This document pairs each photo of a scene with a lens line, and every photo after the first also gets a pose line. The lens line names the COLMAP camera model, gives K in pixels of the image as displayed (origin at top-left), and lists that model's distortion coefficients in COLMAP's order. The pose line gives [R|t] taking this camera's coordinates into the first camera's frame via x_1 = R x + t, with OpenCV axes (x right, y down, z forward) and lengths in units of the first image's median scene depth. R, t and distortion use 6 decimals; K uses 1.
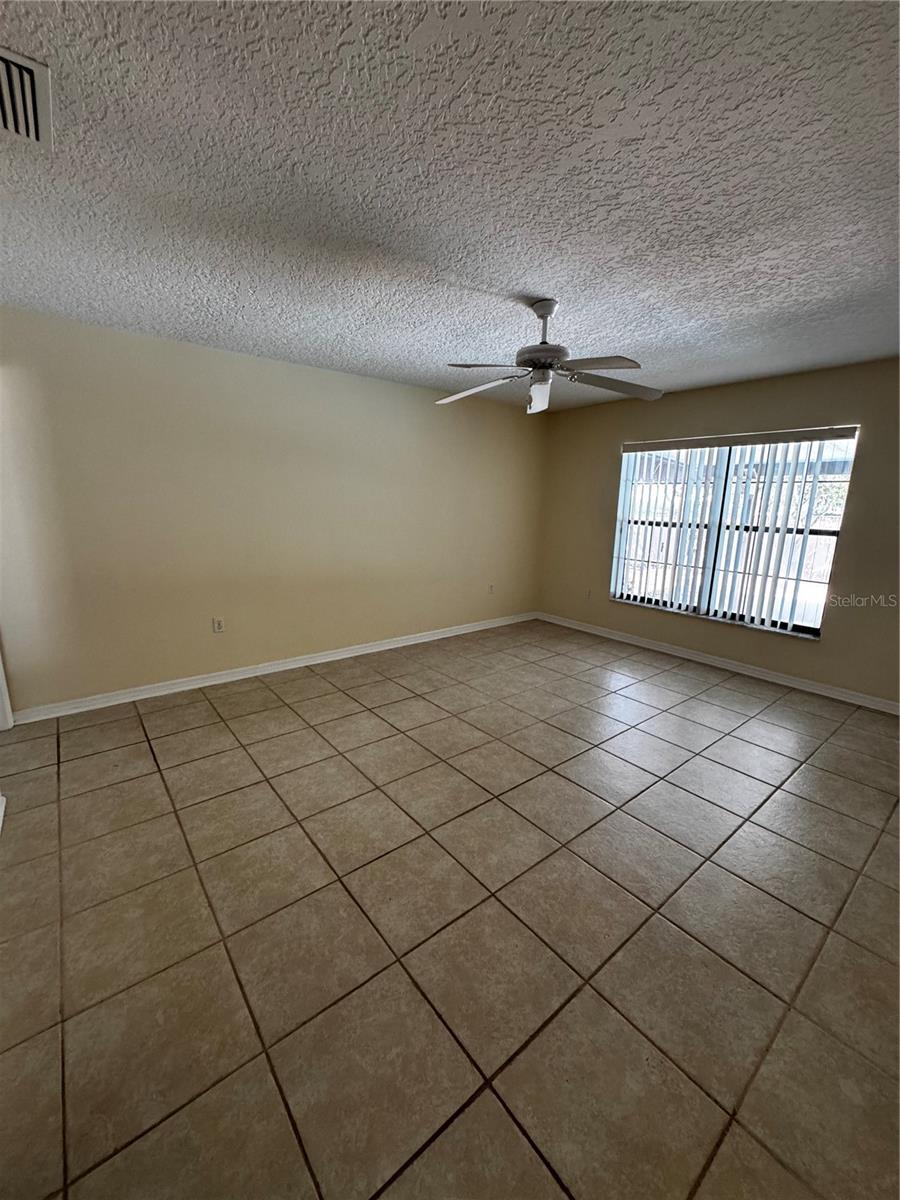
lens RADIAL K [[480.4, 0, 452.7], [0, 480.4, 595.4], [0, 0, 1]] dist [0.002738, 0.000027]
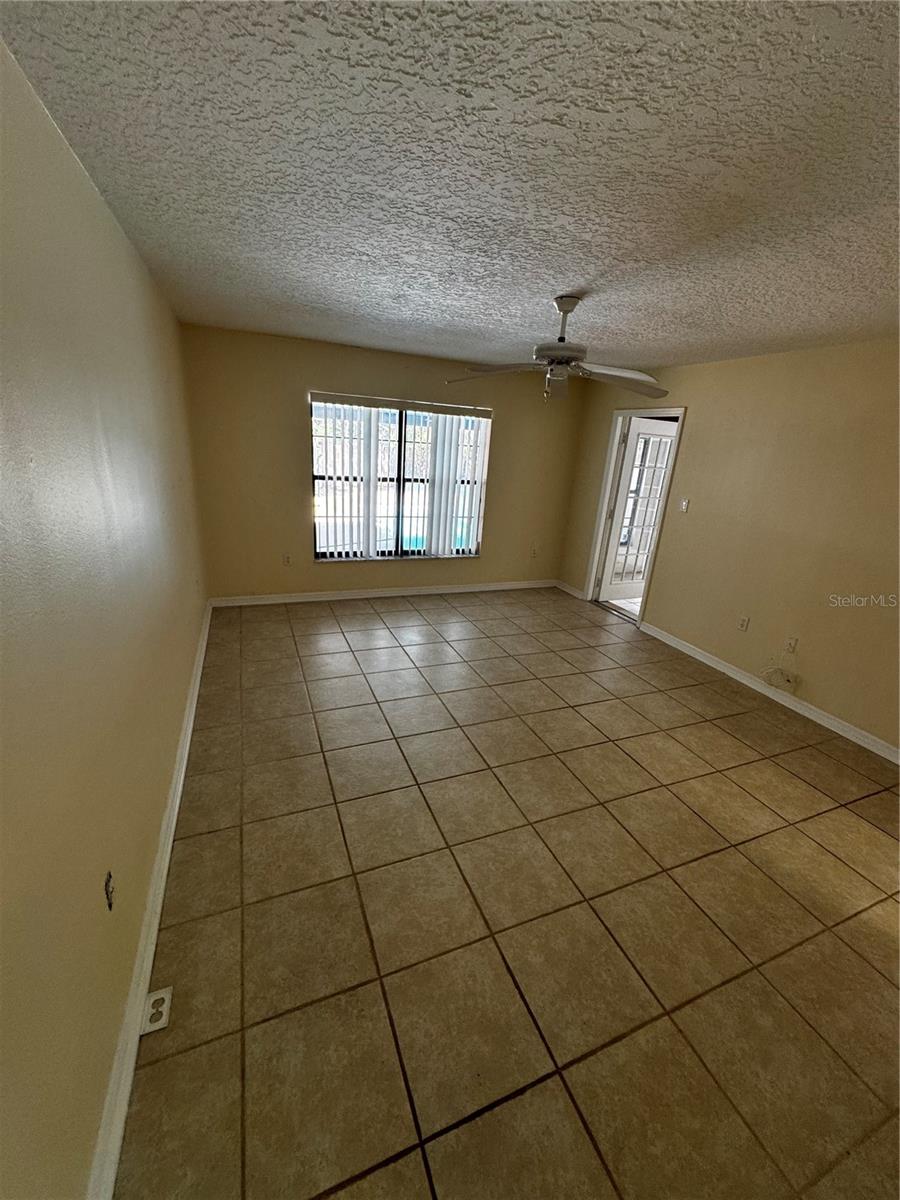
lens RADIAL K [[480.4, 0, 452.7], [0, 480.4, 595.4], [0, 0, 1]] dist [0.002738, 0.000027]
pose [[0.283037, -0.297396, 0.911836, -0.711656], [0.127106, 0.953957, 0.271680, -0.224050], [-0.950649, 0.039004, 0.307806, 0.673319]]
